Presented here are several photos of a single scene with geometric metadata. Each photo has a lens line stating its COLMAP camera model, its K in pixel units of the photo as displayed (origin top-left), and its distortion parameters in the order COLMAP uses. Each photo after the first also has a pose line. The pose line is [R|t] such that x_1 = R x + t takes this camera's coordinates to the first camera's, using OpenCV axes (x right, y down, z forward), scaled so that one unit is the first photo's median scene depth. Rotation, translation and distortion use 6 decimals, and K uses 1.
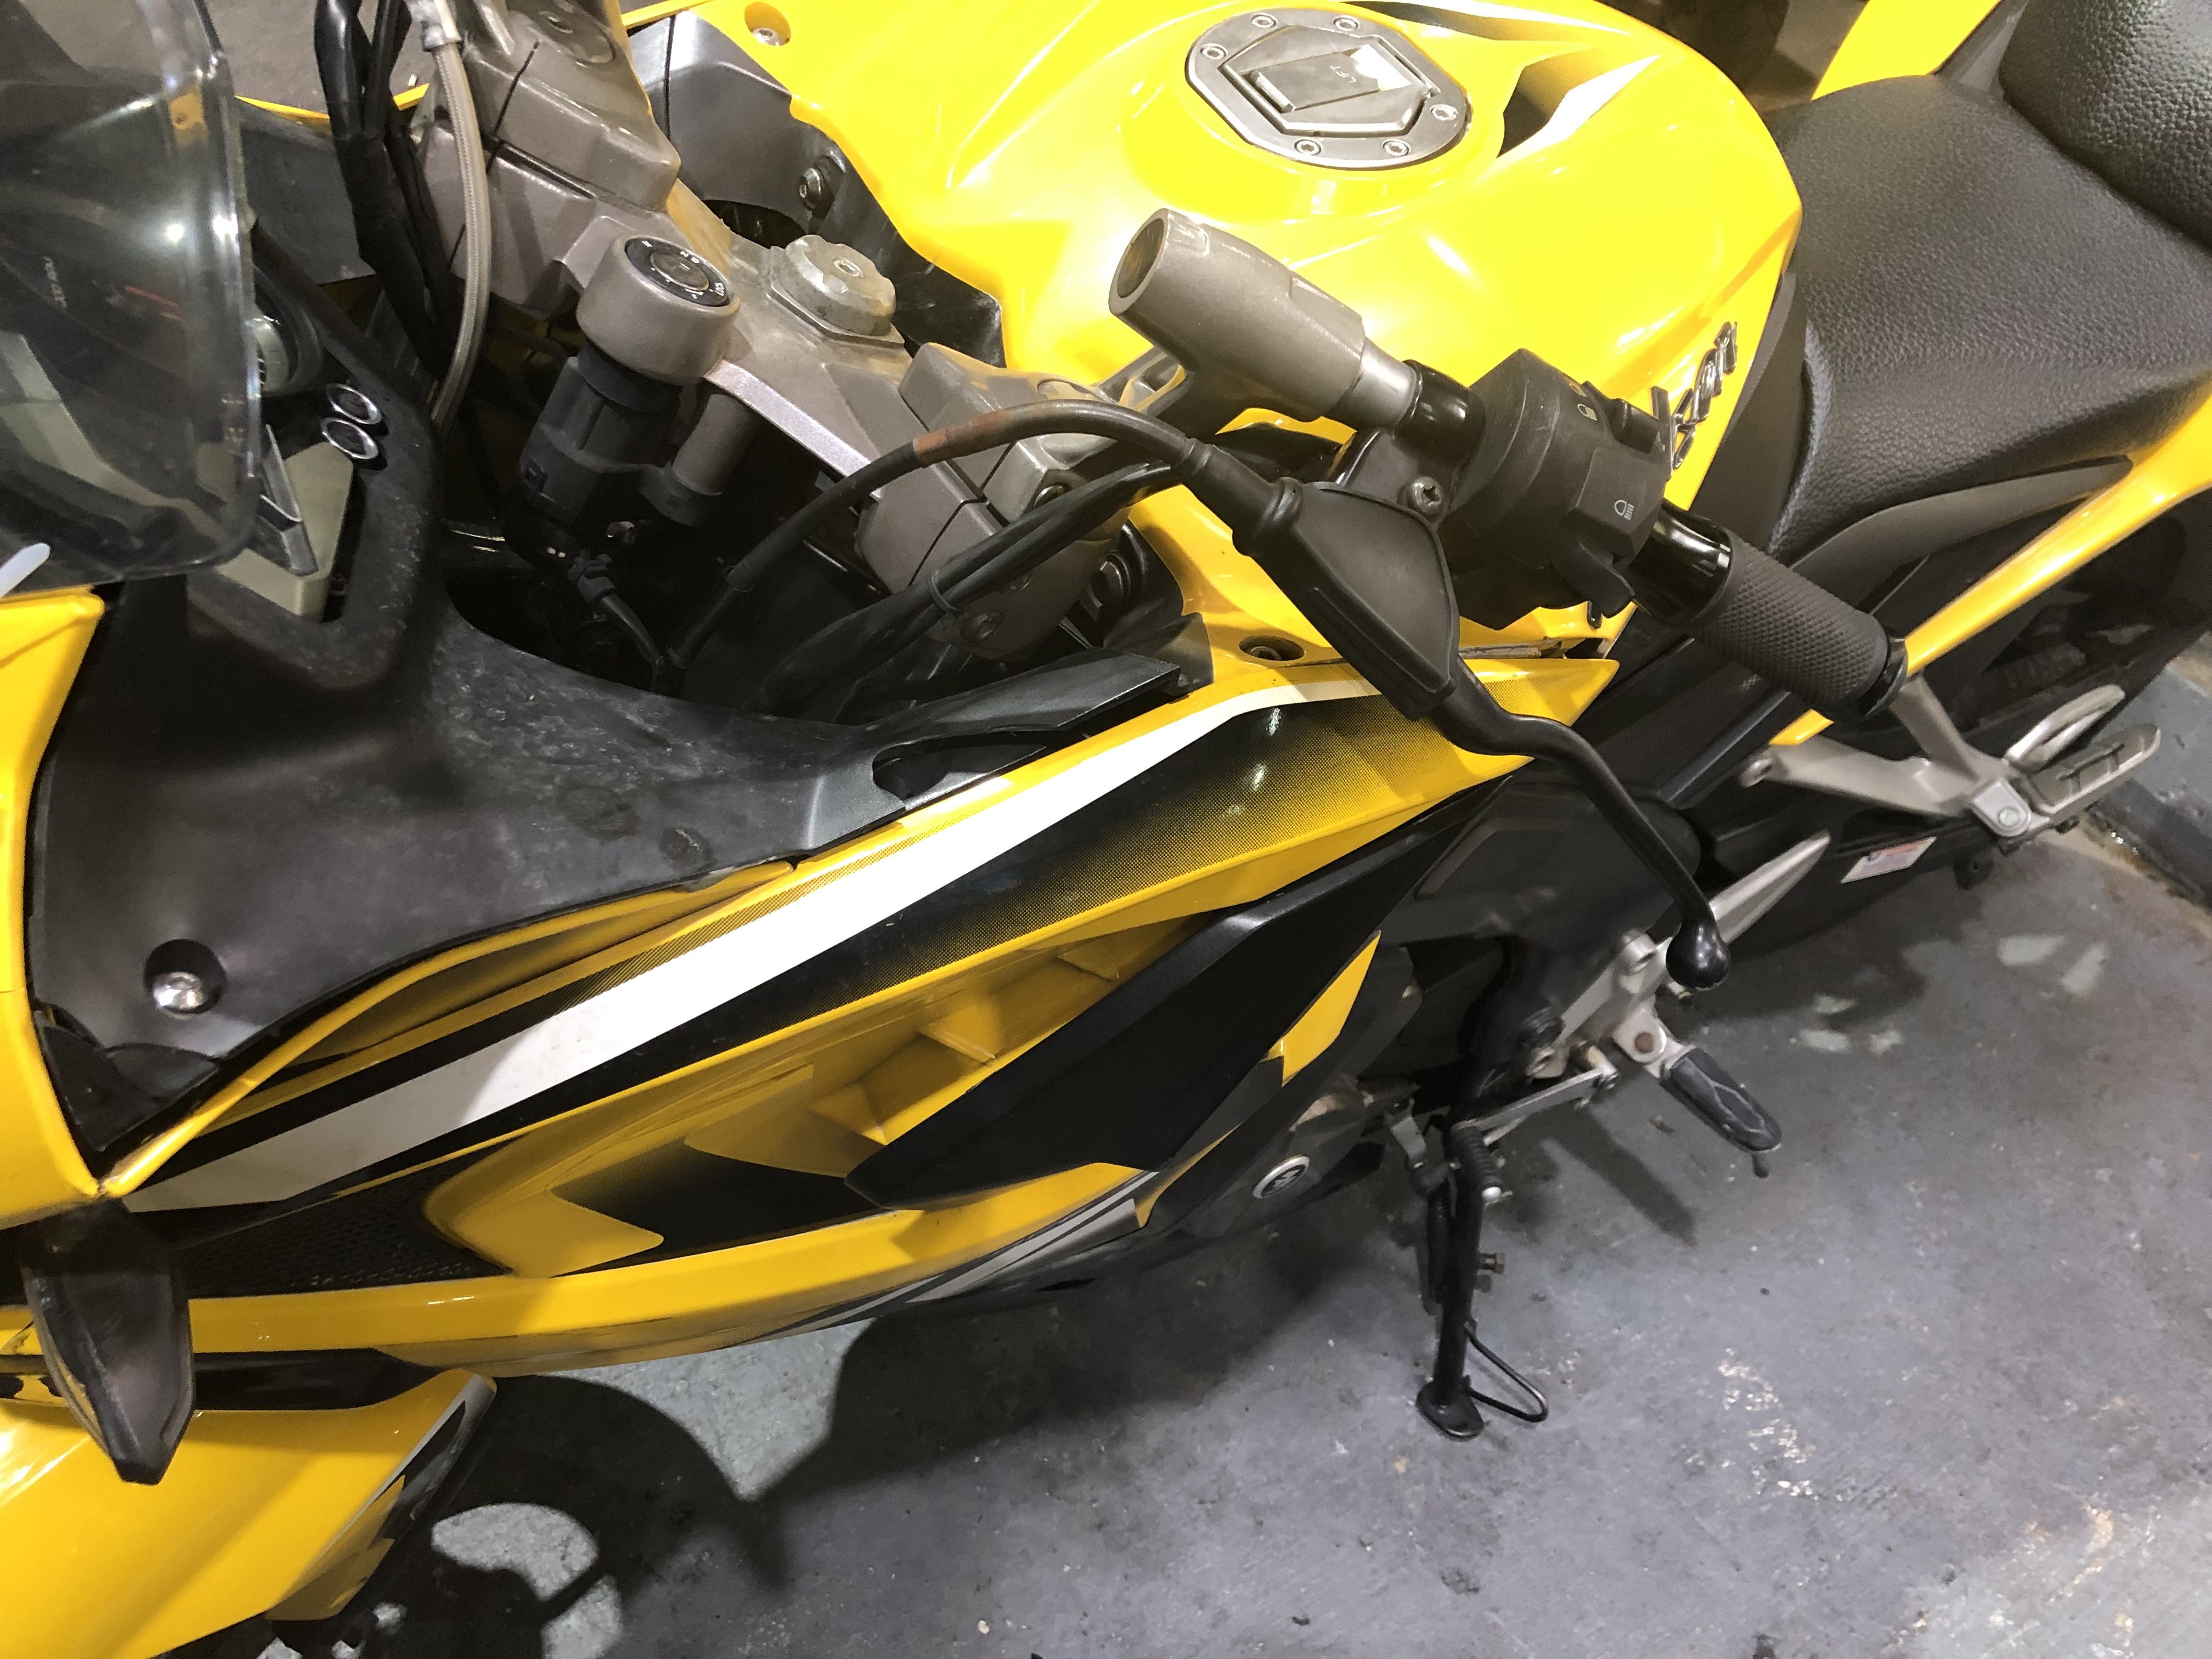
lens RADIAL K [[1862.0, 0, 1102.7], [0, 1862.0, 835.0], [0, 0, 1]] dist [0.012133, -0.009672]
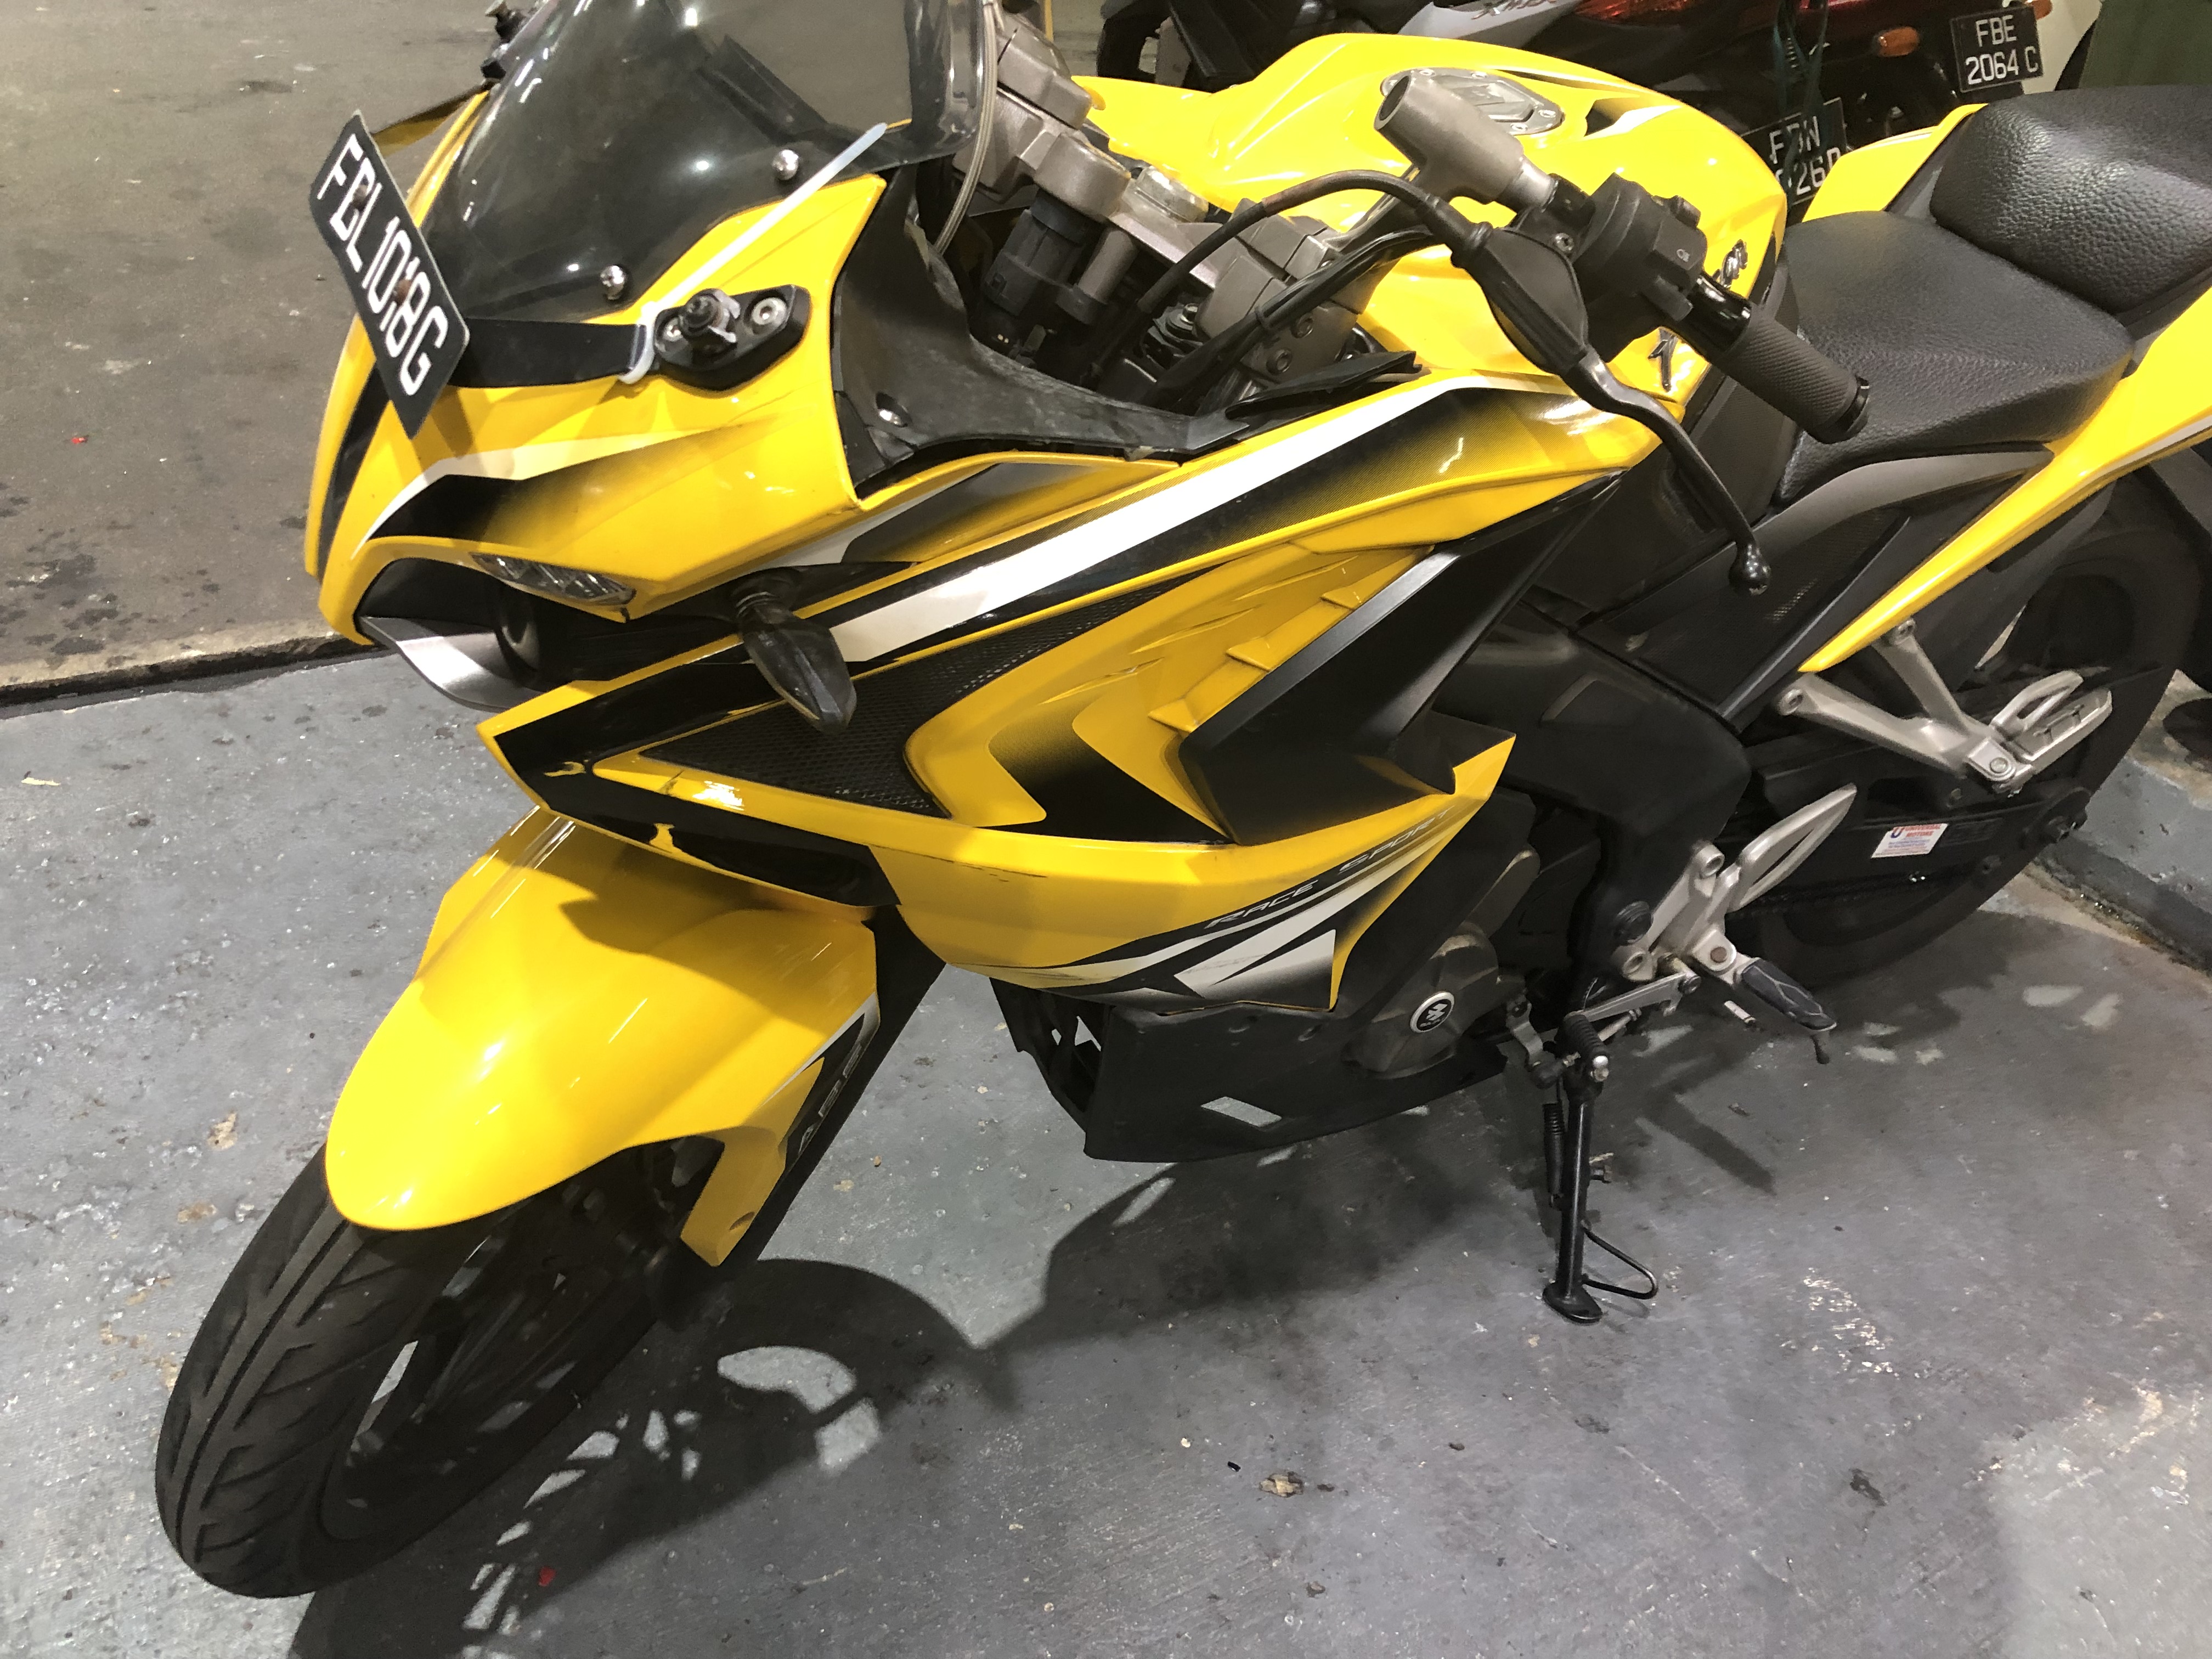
lens RADIAL K [[1862.0, 0, 1102.7], [0, 1862.0, 820.1], [0, 0, 1]] dist [0.012133, -0.009672]
pose [[0.999756, -0.005503, -0.021415, -0.083734], [0.000800, 0.976906, -0.213666, 0.276641], [0.022096, 0.213597, 0.976672, -0.215046]]
